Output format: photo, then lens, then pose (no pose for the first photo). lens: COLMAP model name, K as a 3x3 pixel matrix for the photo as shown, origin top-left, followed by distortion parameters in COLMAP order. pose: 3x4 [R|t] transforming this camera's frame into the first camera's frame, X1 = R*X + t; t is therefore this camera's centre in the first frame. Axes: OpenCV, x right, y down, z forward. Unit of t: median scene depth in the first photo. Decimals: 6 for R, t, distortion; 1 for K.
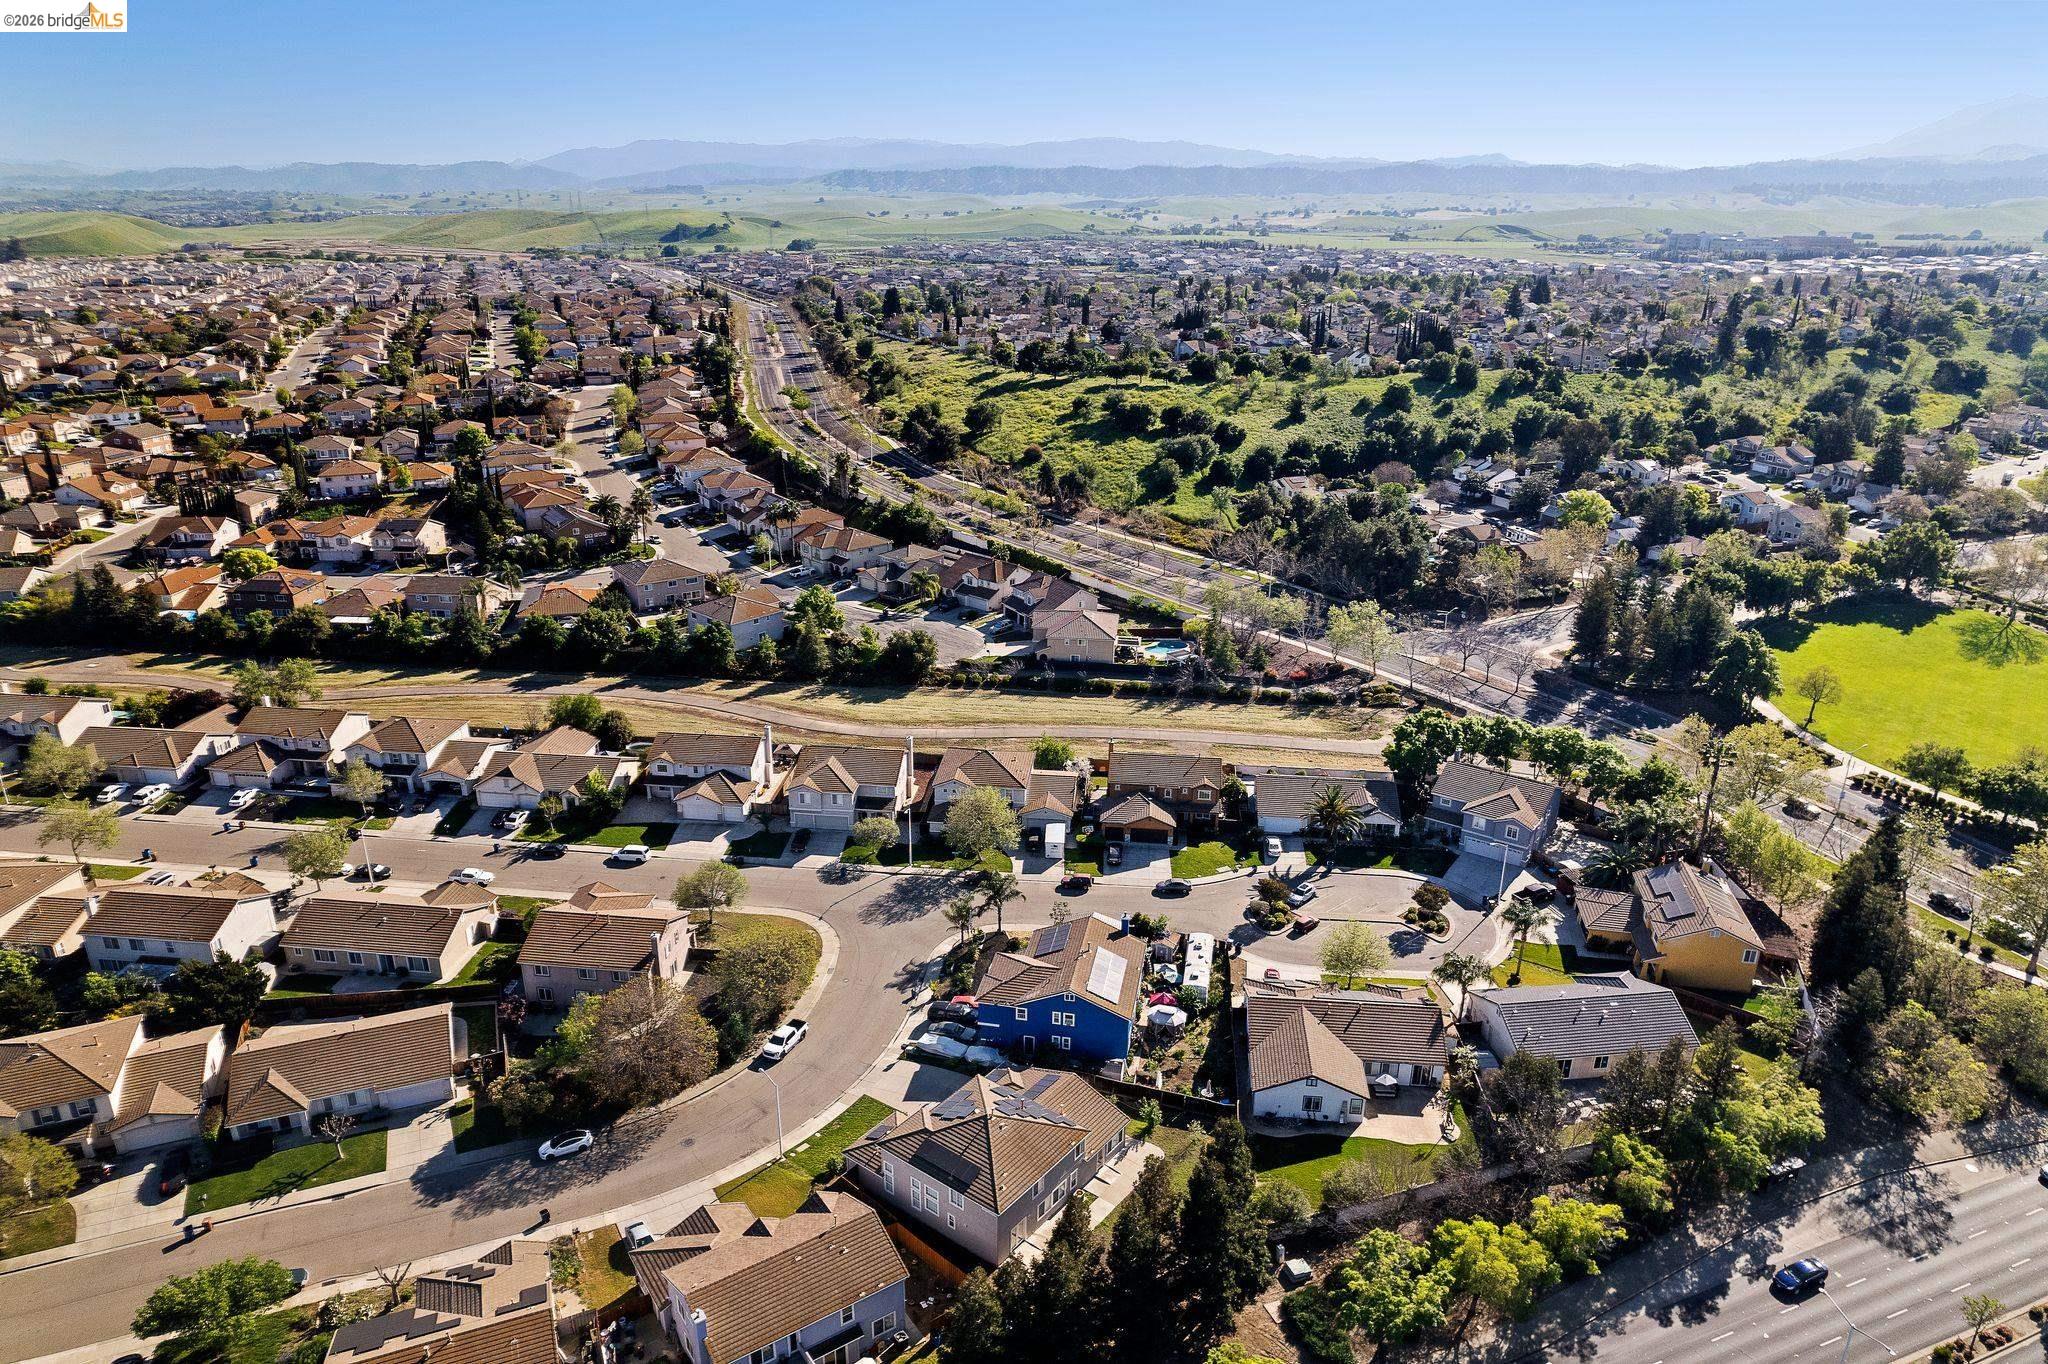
lens RADIAL K [[1311.2, 0, 1031.3], [0, 1311.2, 686.4], [0, 0, 1]] dist [-0.079728, 0.074248]
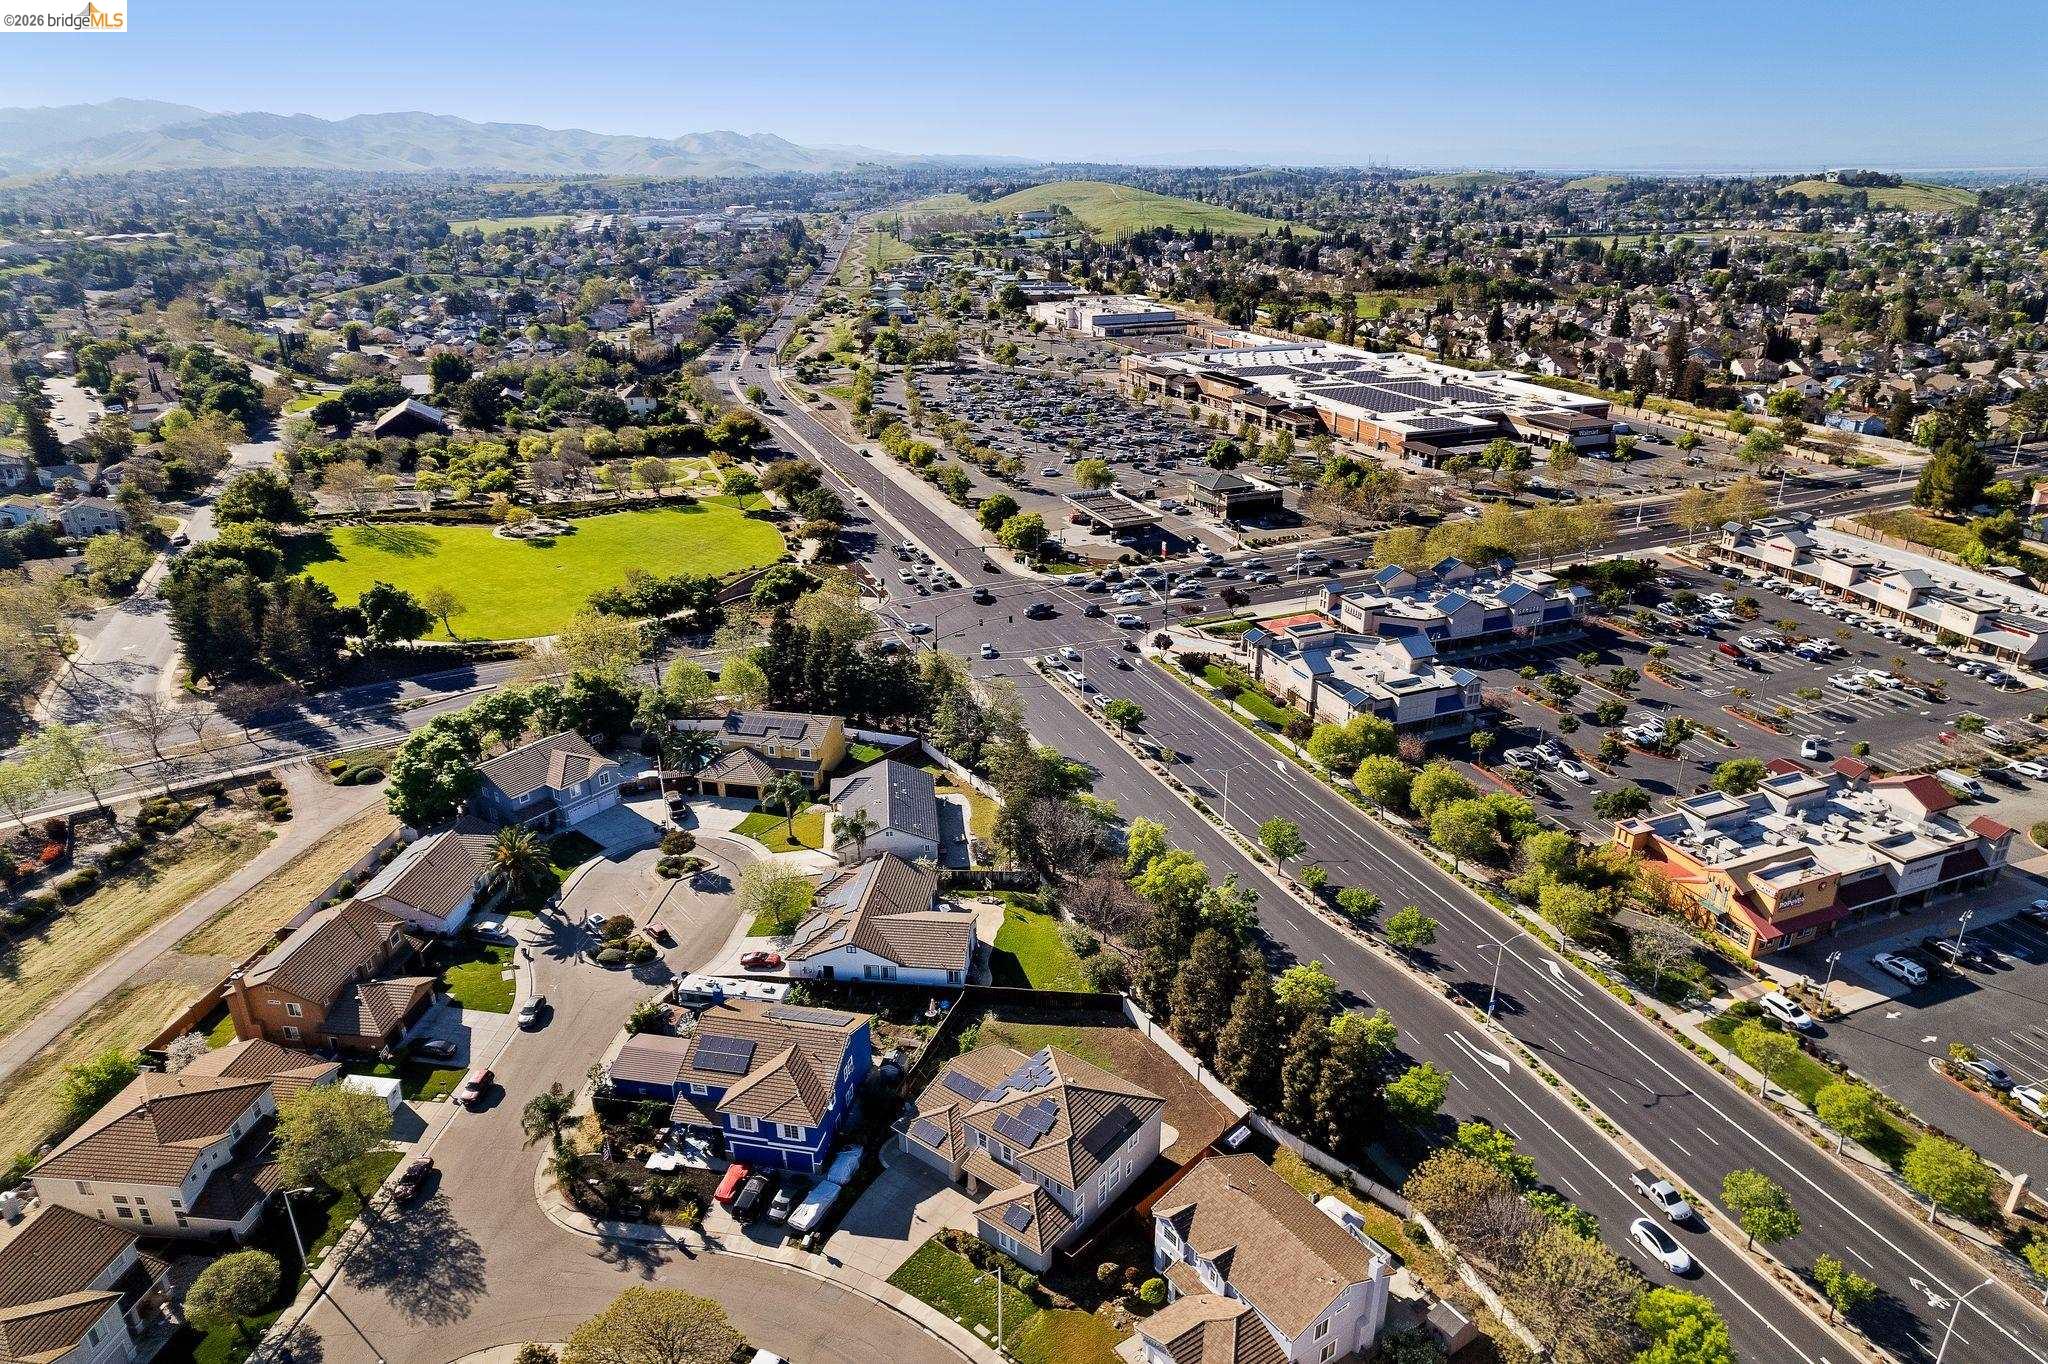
lens RADIAL K [[1311.2, 0, 1031.3], [0, 1311.2, 686.4], [0, 0, 1]] dist [-0.079728, 0.074248]
pose [[0.015490, -0.389655, 0.920831, -0.530080], [0.364393, 0.859806, 0.357702, -0.190549], [-0.931116, 0.330004, 0.155306, 0.487808]]
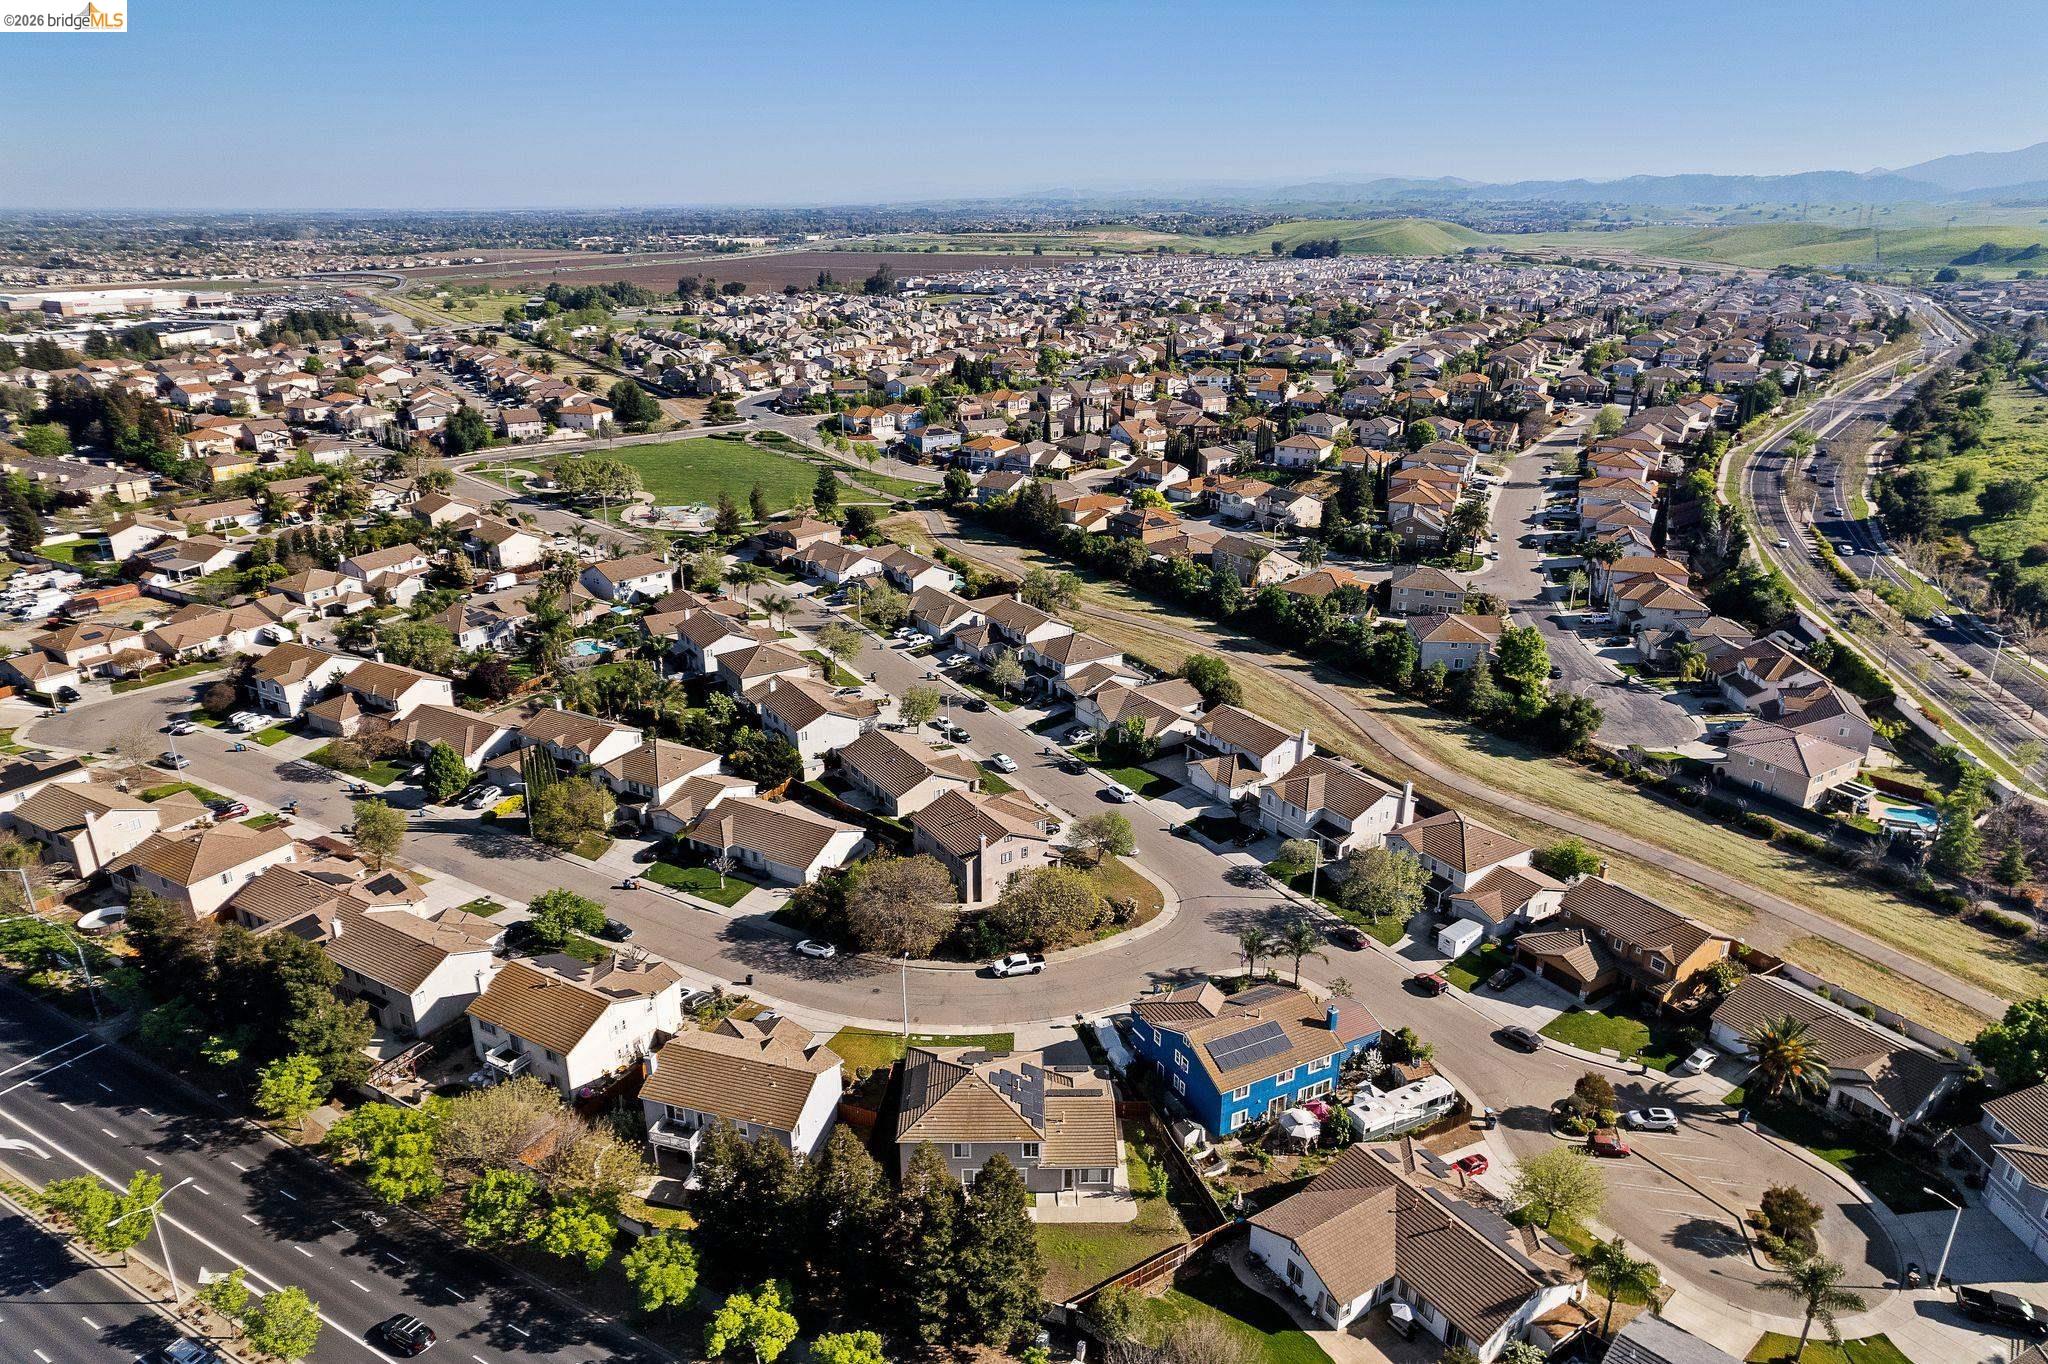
lens RADIAL K [[1311.2, 0, 1031.3], [0, 1311.2, 686.4], [0, 0, 1]] dist [-0.079728, 0.074248]
pose [[0.621549, 0.268852, -0.735795, 0.438474], [-0.274398, 0.954476, 0.116963, -0.067126], [0.733745, 0.129203, 0.667027, 0.183214]]
